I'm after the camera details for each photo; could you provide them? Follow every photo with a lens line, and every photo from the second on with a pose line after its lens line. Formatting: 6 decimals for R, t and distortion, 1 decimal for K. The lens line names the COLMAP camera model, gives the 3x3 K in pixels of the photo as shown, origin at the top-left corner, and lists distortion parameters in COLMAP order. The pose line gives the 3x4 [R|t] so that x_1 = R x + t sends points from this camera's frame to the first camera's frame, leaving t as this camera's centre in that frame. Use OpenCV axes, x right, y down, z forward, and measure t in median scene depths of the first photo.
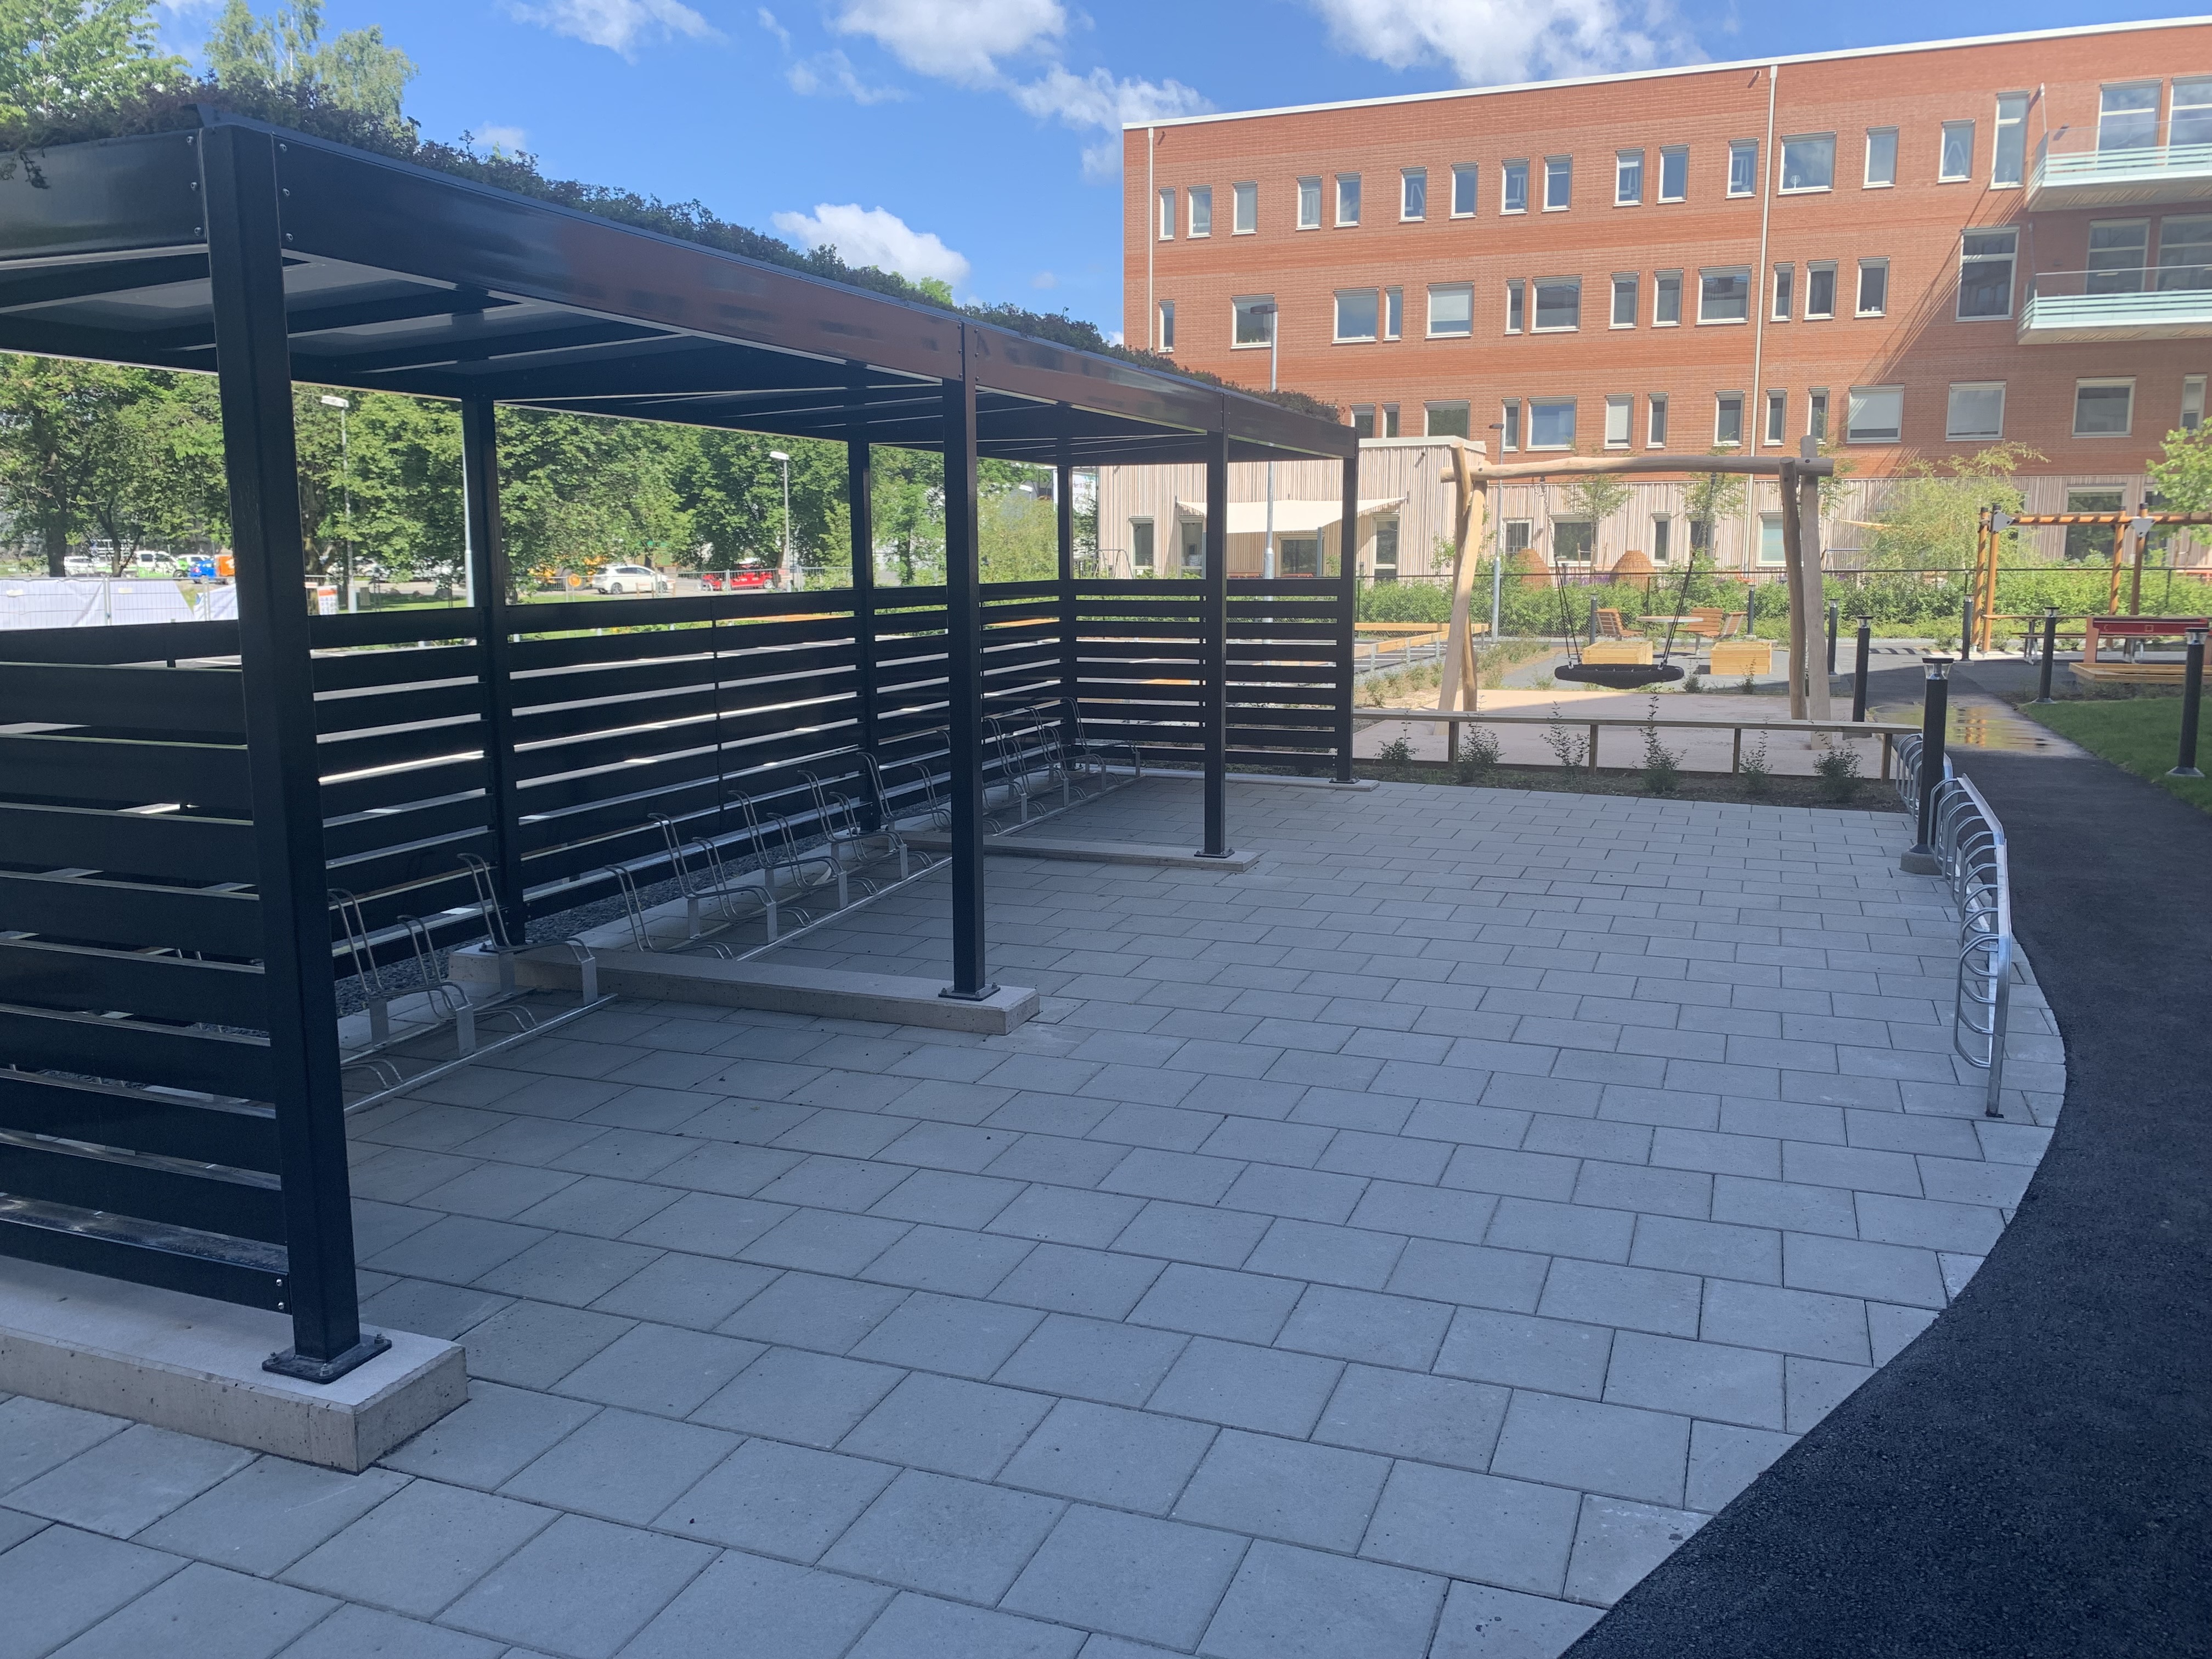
lens RADIAL K [[1735.4, 0, 1090.3], [0, 1735.4, 784.2], [0, 0, 1]] dist [0.038688, -0.037608]
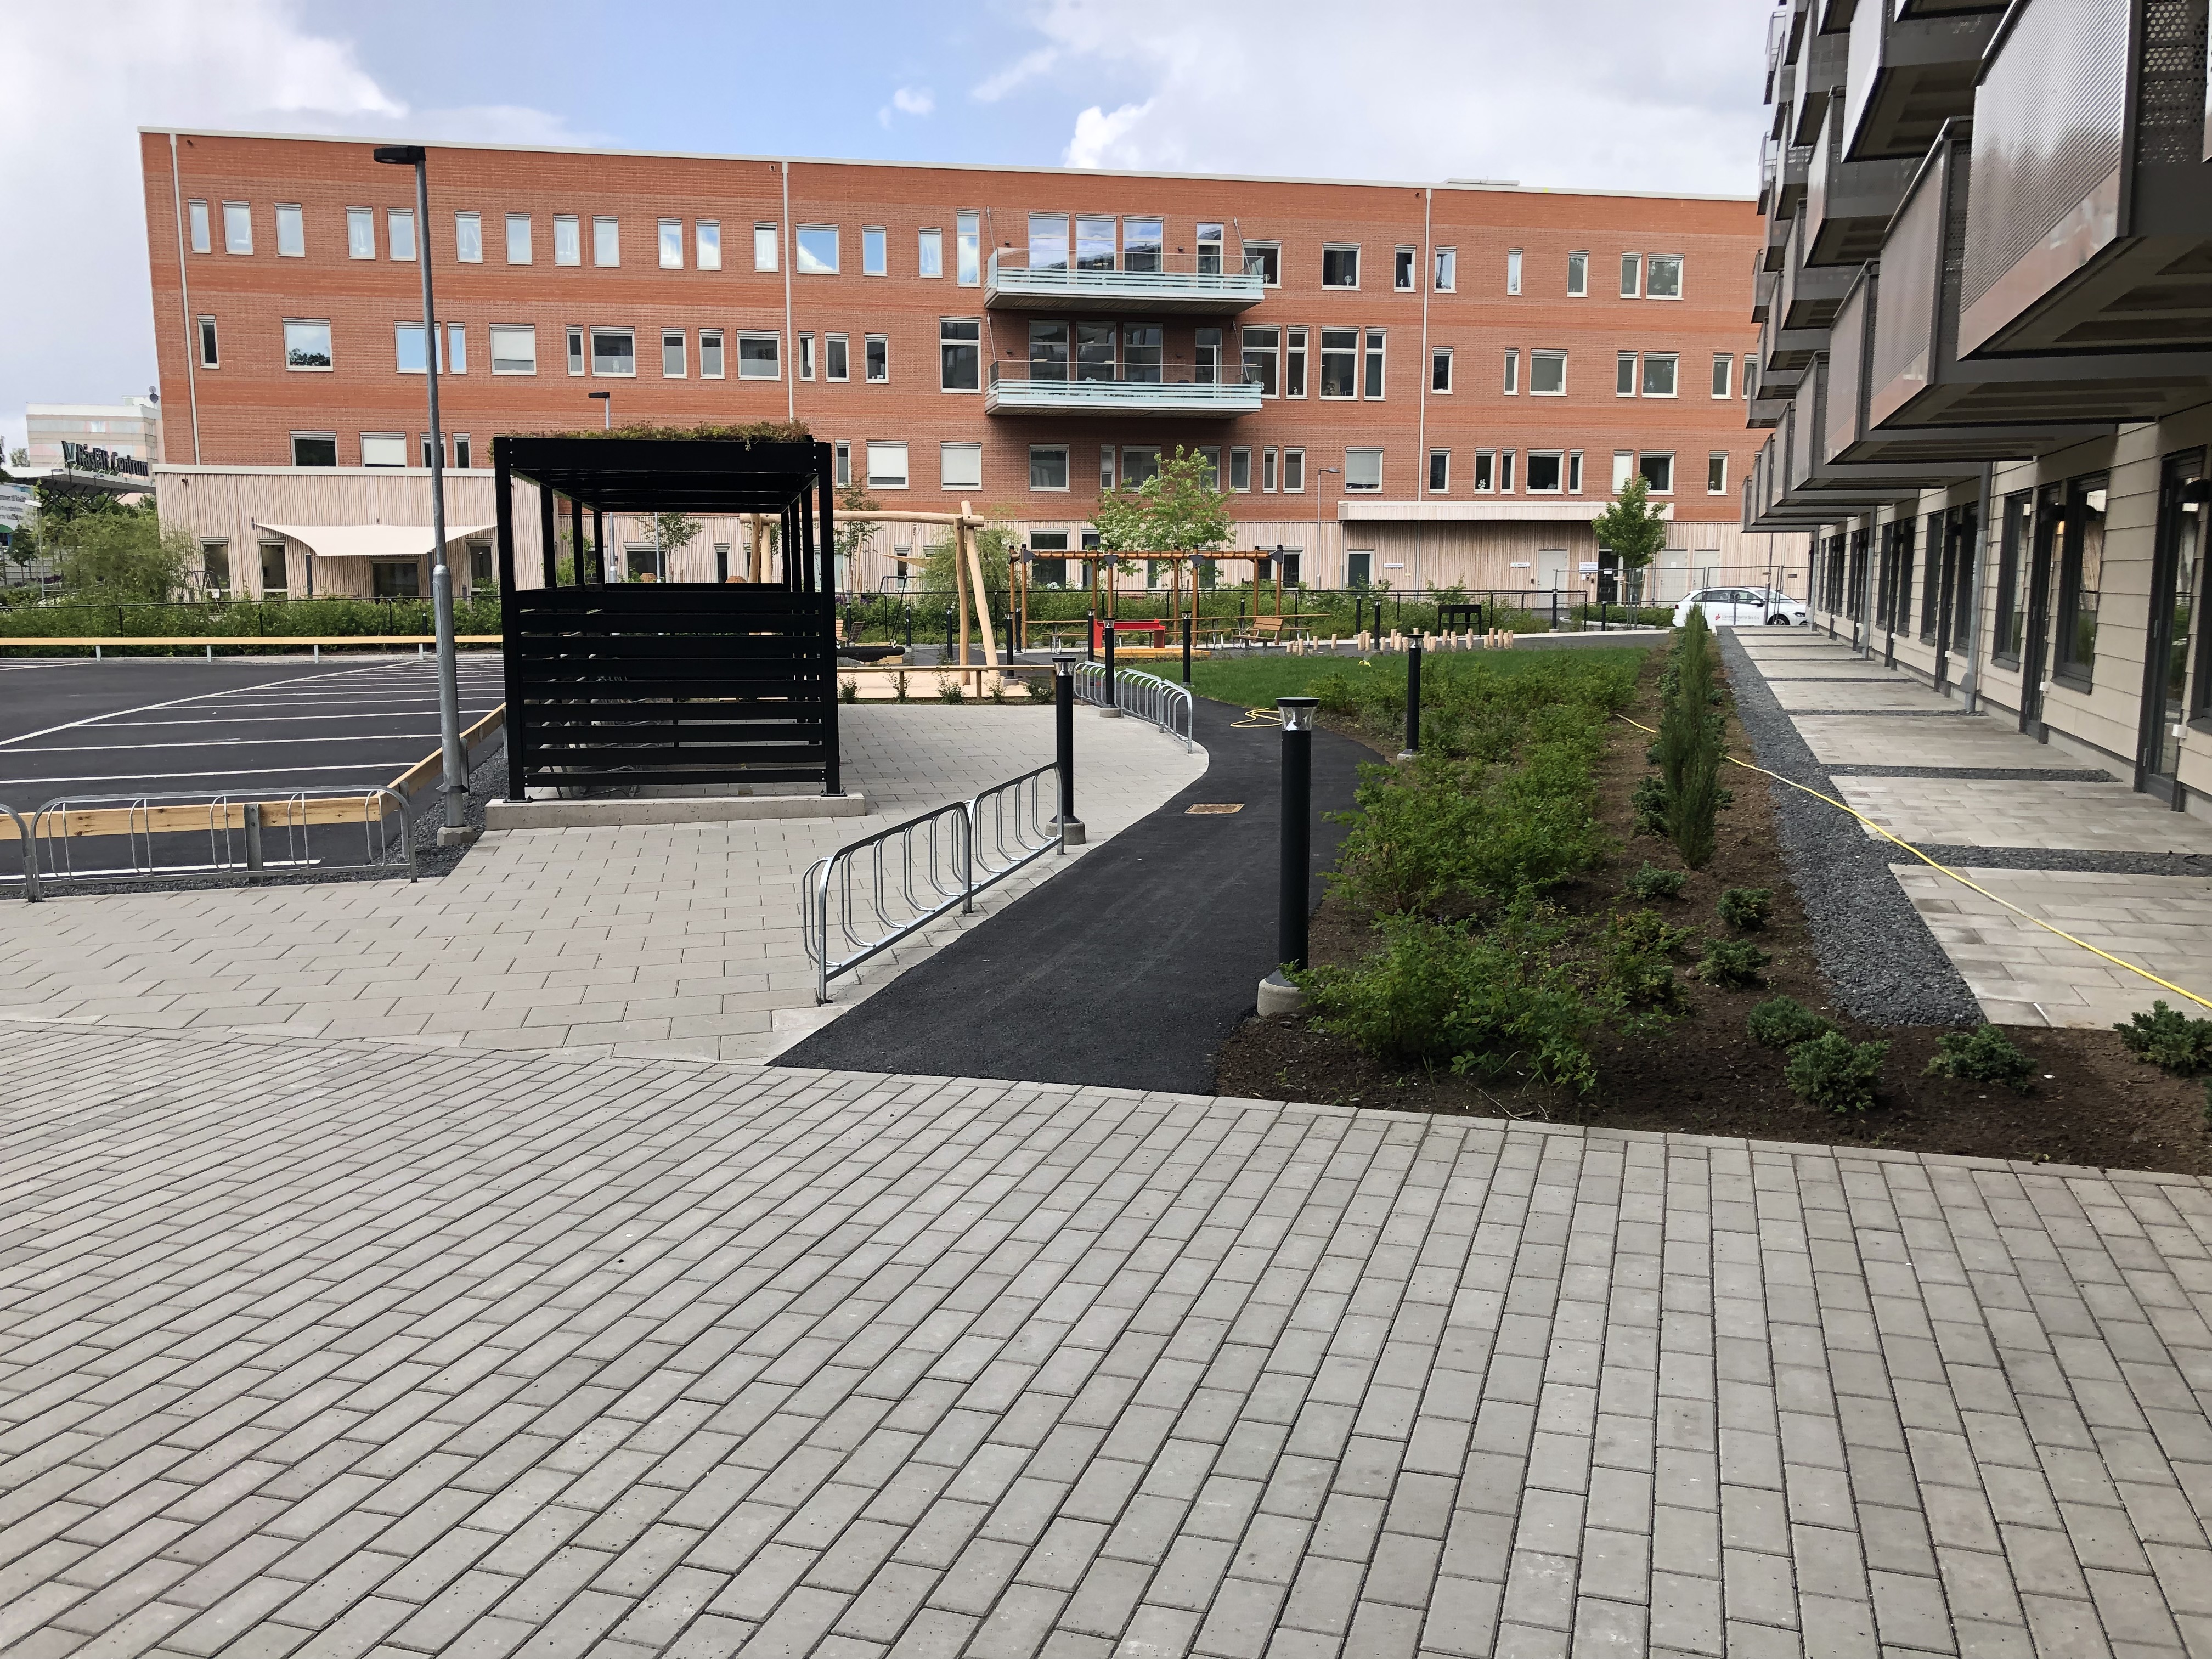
lens RADIAL K [[1797.7, 0, 1106.0], [0, 1797.7, 829.5], [0, 0, 1]] dist [0.051216, 0.001838]
pose [[0.842557, -0.075286, 0.533319, -0.108641], [0.073822, 0.996980, 0.024112, 0.020408], [-0.533523, 0.019055, 0.845571, -0.130308]]
